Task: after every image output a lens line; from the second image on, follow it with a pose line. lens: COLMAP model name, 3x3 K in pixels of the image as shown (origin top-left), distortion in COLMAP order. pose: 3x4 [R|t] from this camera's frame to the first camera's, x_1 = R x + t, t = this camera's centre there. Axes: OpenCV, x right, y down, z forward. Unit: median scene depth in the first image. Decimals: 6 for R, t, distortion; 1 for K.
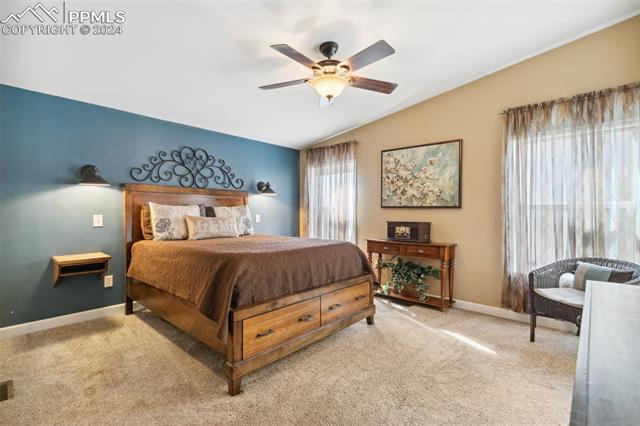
lens RADIAL K [[289.5, 0, 323.9], [0, 289.5, 211.8], [0, 0, 1]] dist [0.008888, -0.003114]
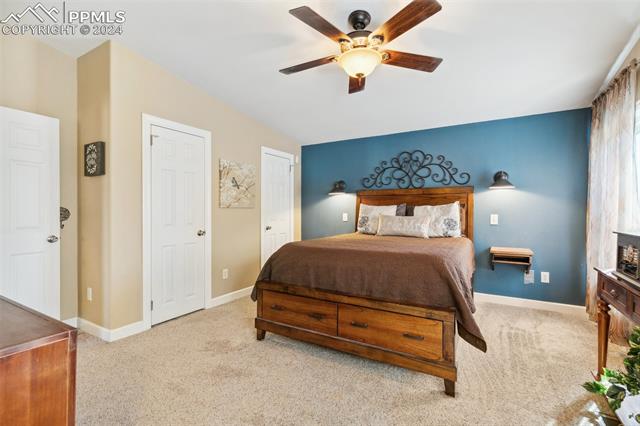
lens RADIAL K [[289.5, 0, 324.9], [0, 289.5, 213.1], [0, 0, 1]] dist [0.008888, -0.003114]
pose [[0.217853, 0.007075, -0.975956, 0.532400], [0.005517, 0.999949, 0.008480, -0.002831], [0.975966, -0.007232, 0.217803, 0.459224]]
